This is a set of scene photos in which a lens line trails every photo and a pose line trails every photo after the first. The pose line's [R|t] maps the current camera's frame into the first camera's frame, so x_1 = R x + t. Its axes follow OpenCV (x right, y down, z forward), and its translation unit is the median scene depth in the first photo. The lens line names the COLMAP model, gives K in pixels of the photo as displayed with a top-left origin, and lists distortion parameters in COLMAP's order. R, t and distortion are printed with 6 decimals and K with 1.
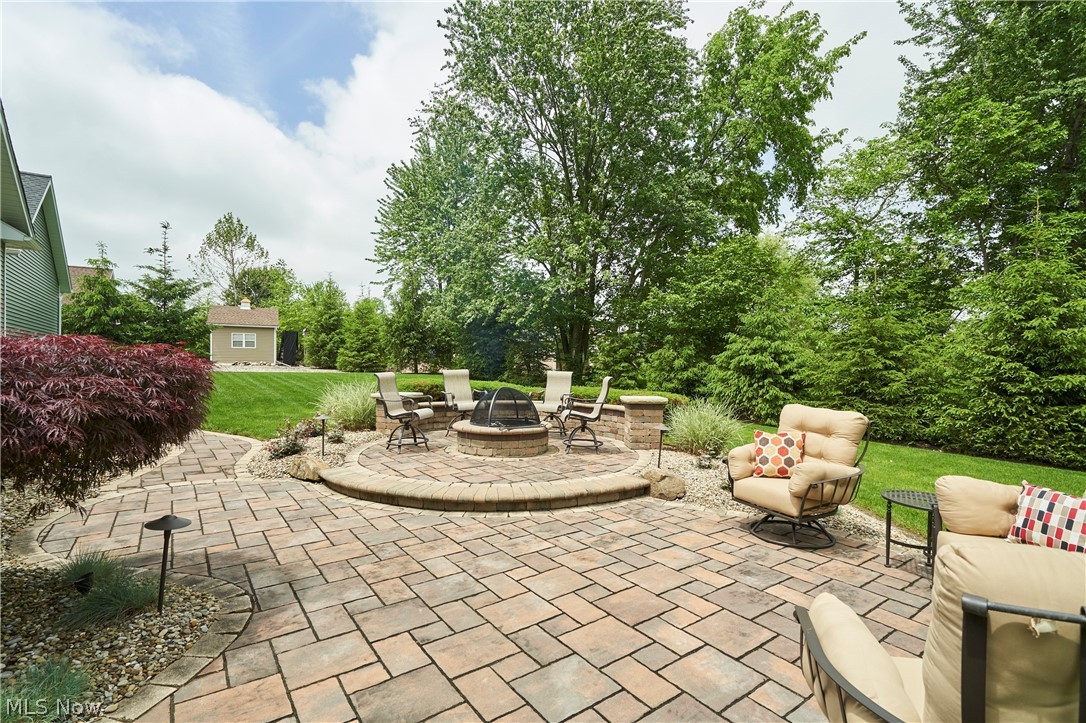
lens RADIAL K [[503.8, 0, 546.0], [0, 503.8, 360.9], [0, 0, 1]] dist [-0.001470, 0.000506]
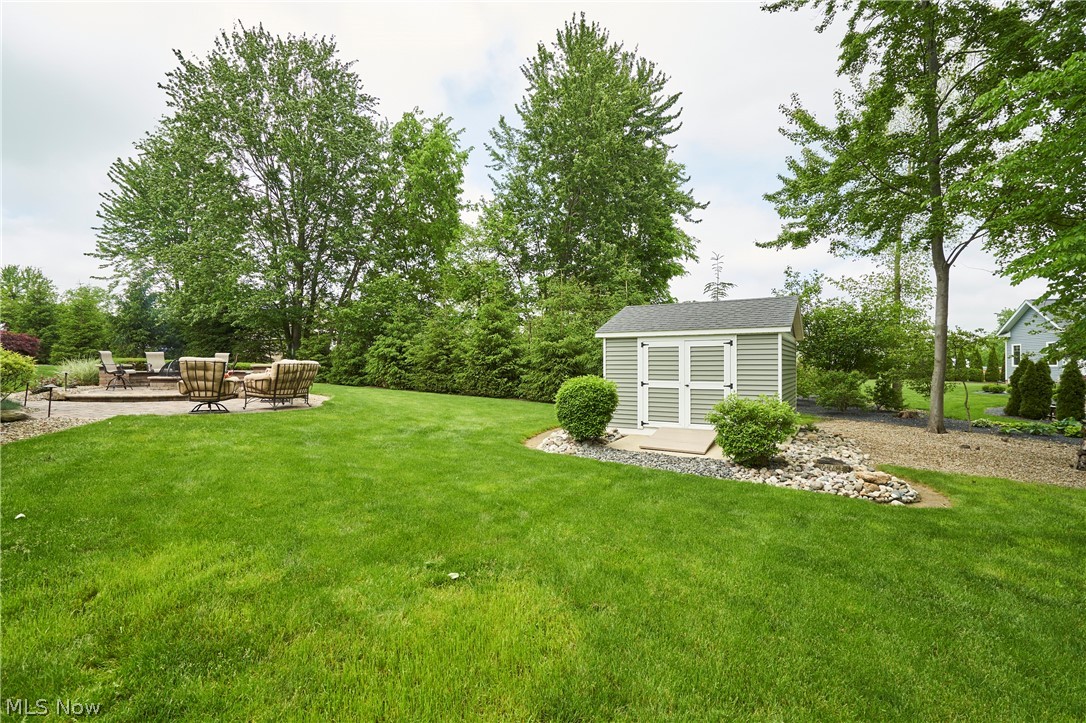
lens RADIAL K [[503.8, 0, 538.1], [0, 503.8, 362.9], [0, 0, 1]] dist [-0.001470, 0.000506]
pose [[0.924014, -0.005707, 0.382315, 0.122584], [0.004901, 0.999983, 0.003084, 0.017910], [-0.382326, -0.000976, 0.924027, -0.364490]]
